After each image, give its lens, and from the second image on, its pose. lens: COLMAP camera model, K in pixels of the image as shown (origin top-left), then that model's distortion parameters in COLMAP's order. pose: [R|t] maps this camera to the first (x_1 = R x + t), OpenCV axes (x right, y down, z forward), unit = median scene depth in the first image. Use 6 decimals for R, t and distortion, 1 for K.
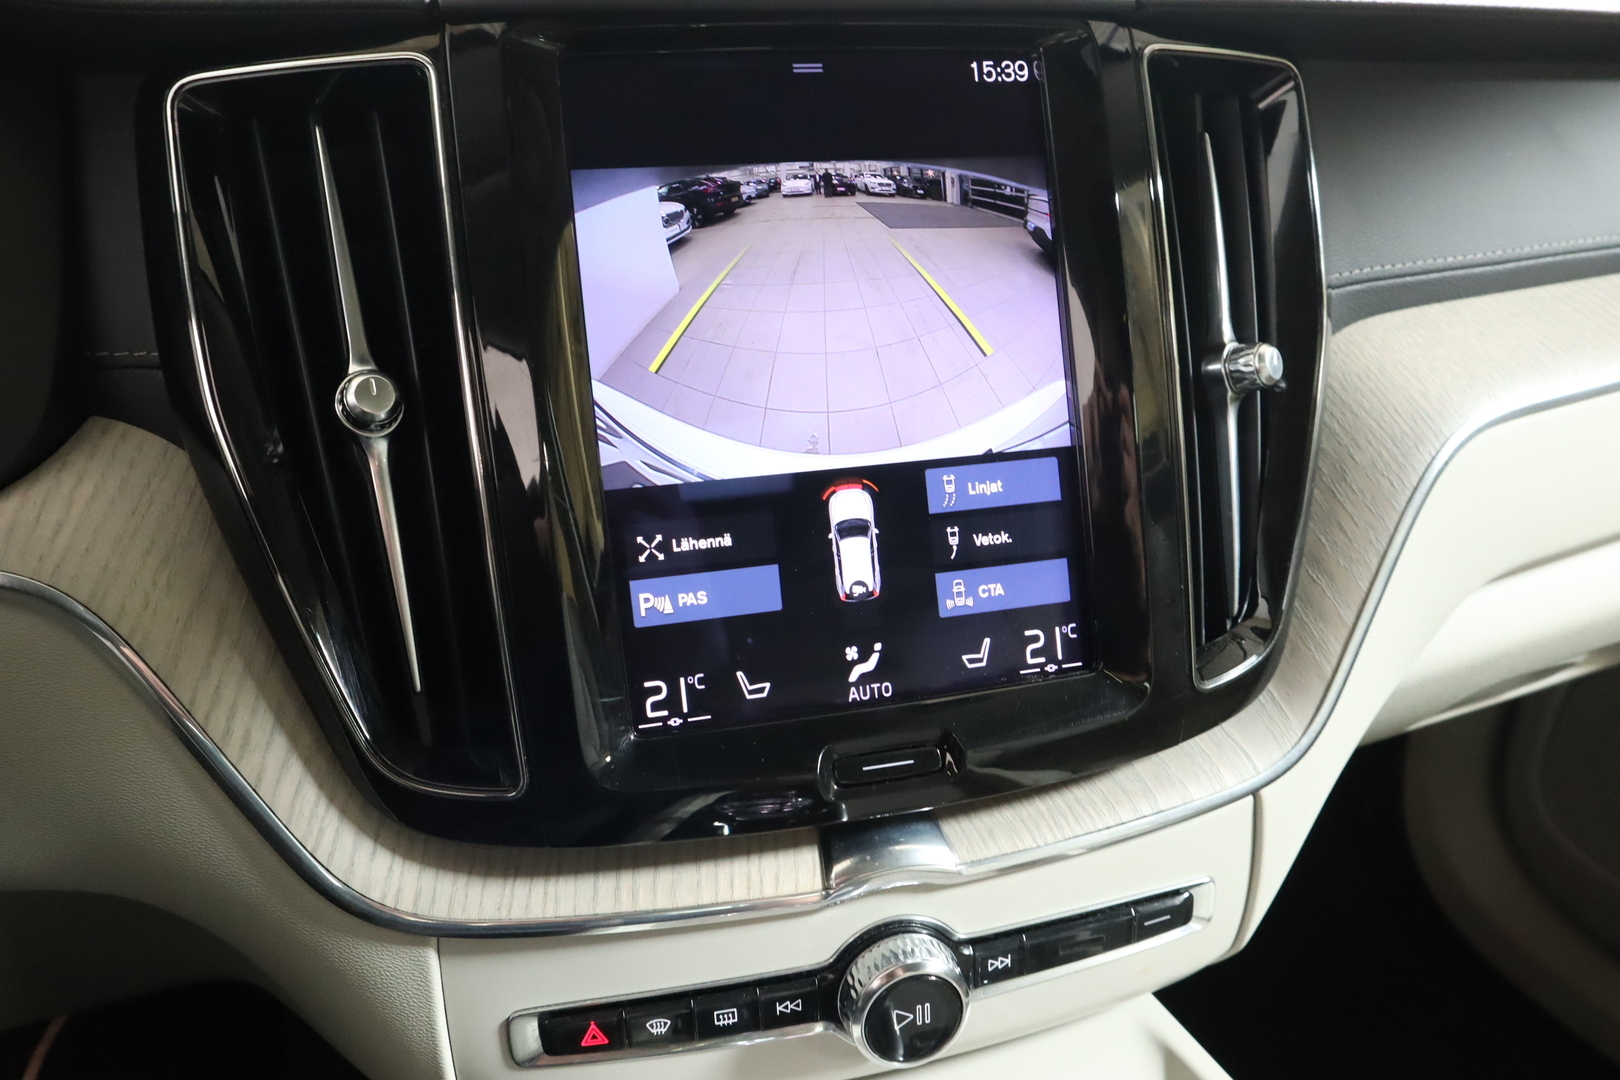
lens RADIAL K [[1156.2, 0, 812.6], [0, 1156.2, 544.9], [0, 0, 1]] dist [-0.008637, 0.001771]
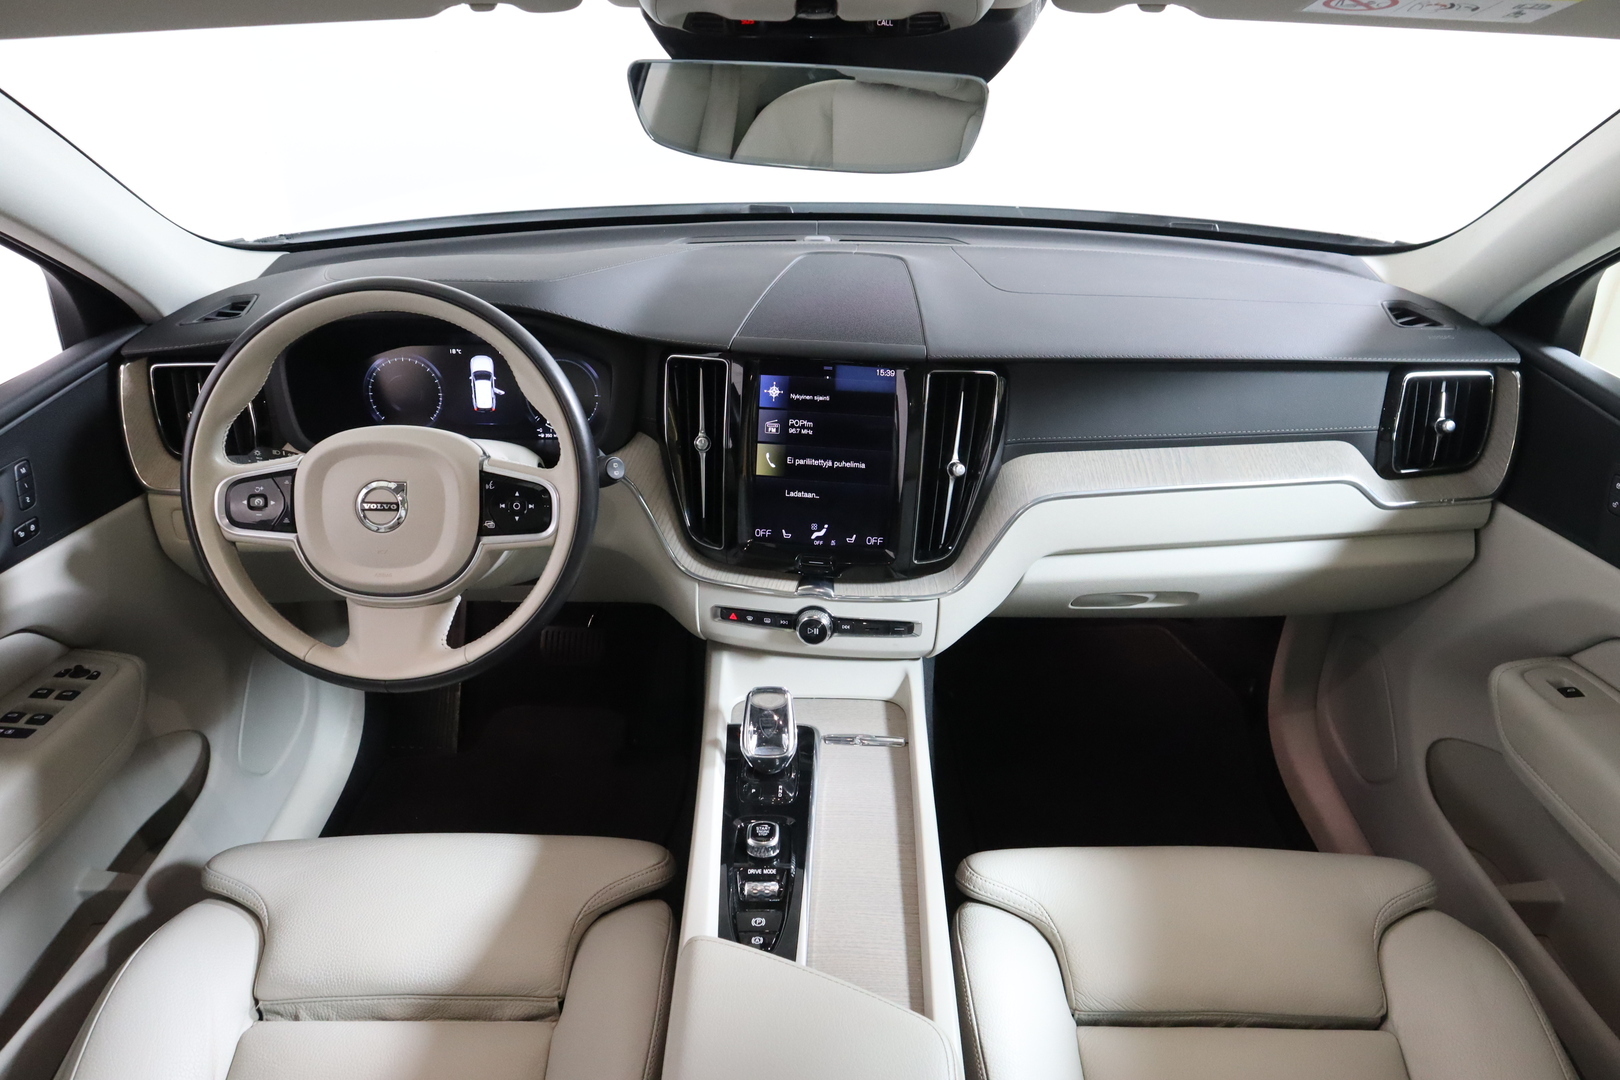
lens RADIAL K [[1130.0, 0, 796.0], [0, 1130.0, 534.6], [0, 0, 1]] dist [-0.008491, 0.011198]
pose [[0.919947, 0.204277, -0.334616, 1.176798], [-0.155301, 0.973582, 0.167392, -0.482551], [0.359971, -0.102026, 0.927368, -2.315611]]
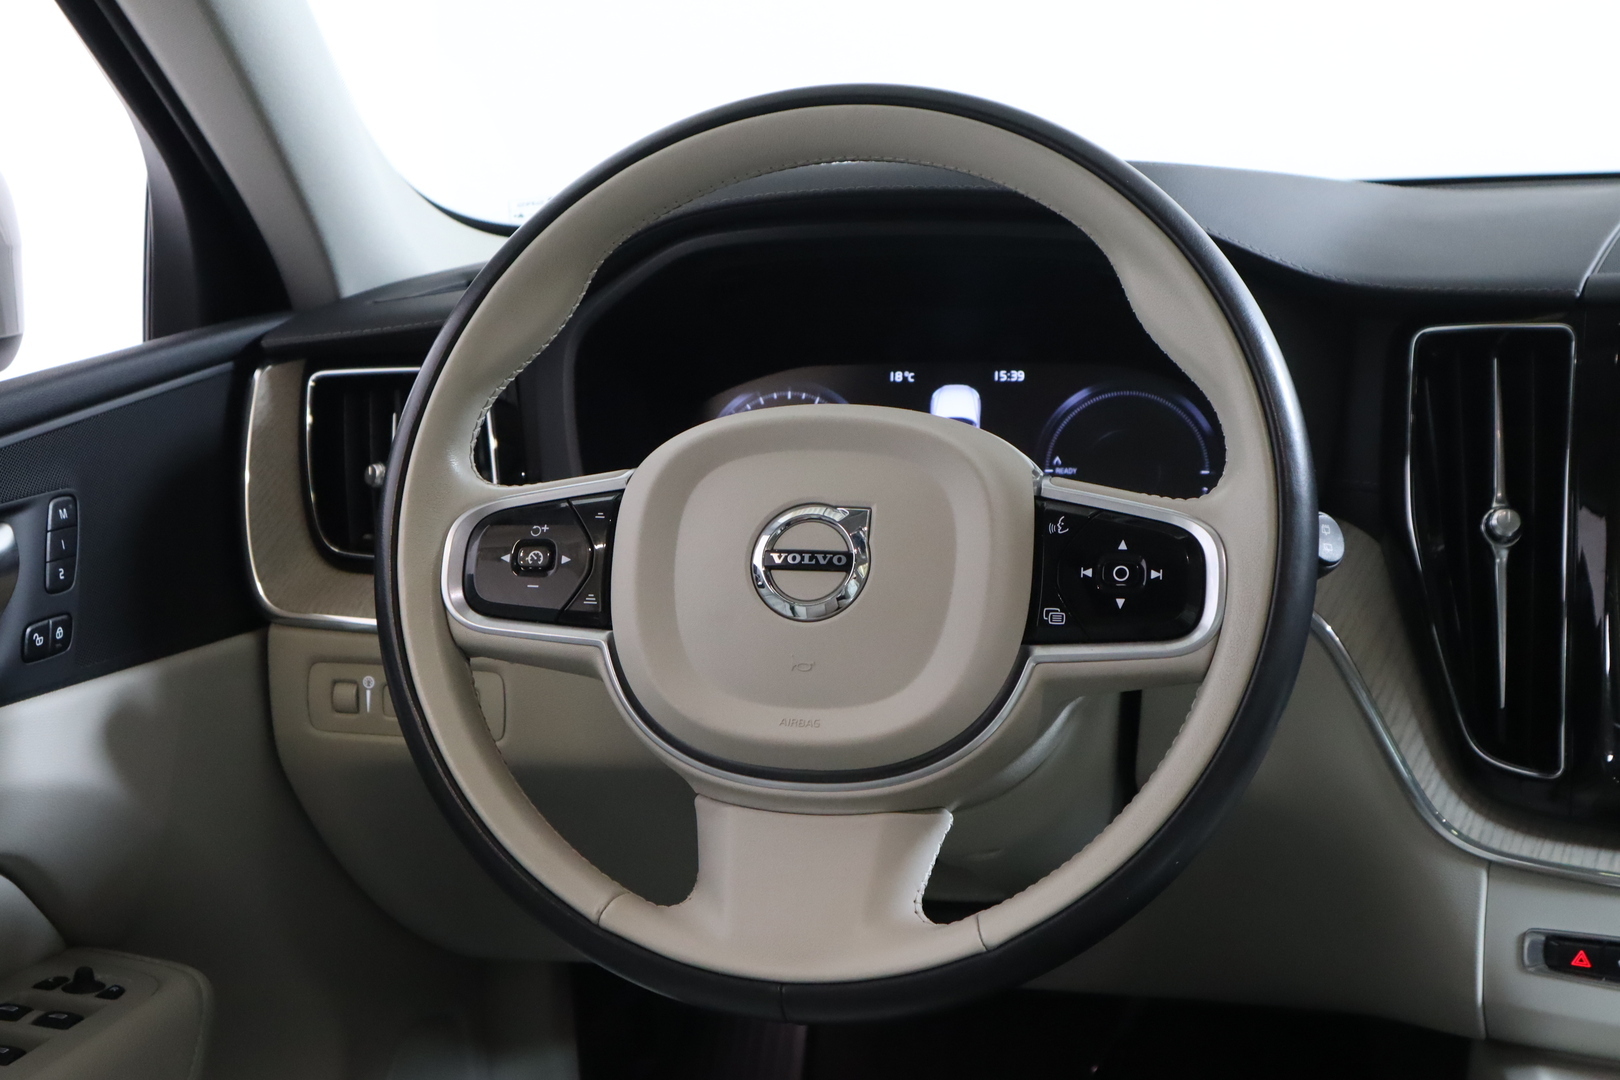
lens RADIAL K [[2180.6, 0, 790.0], [0, 2180.6, 490.5], [0, 0, 1]] dist [0.015062, 0.000000]
pose [[0.807350, 0.106425, -0.580396, 0.562161], [-0.187256, 0.978969, -0.080968, 0.252670], [0.559572, 0.174052, 0.810299, -1.972975]]
